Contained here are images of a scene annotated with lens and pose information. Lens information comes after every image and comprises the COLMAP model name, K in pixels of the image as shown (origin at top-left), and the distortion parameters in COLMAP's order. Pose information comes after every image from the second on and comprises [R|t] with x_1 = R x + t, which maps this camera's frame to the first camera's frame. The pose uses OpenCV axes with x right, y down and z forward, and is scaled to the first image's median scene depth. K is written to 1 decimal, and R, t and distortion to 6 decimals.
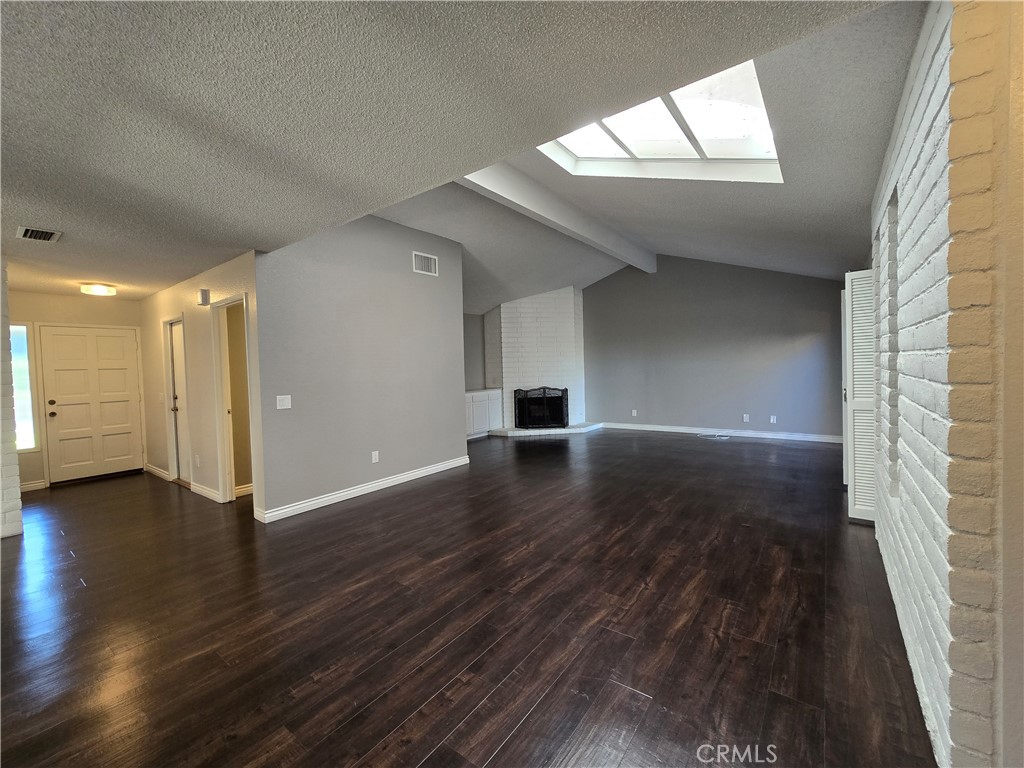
lens RADIAL K [[419.1, 0, 517.0], [0, 419.1, 379.7], [0, 0, 1]] dist [-0.001175, -0.001006]
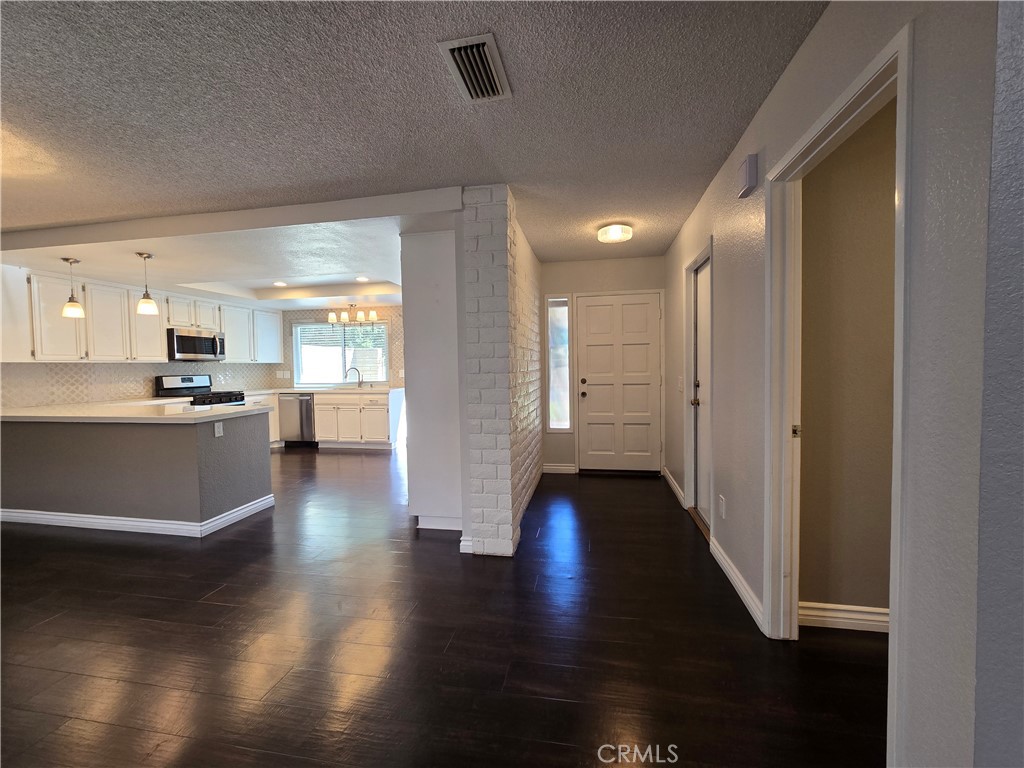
lens RADIAL K [[419.1, 0, 519.9], [0, 419.1, 380.5], [0, 0, 1]] dist [-0.001175, -0.001006]
pose [[0.448426, 0.056717, -0.892019, -0.366994], [-0.019901, 0.998371, 0.053474, 0.007352], [0.893598, -0.006228, 0.448824, 0.471554]]
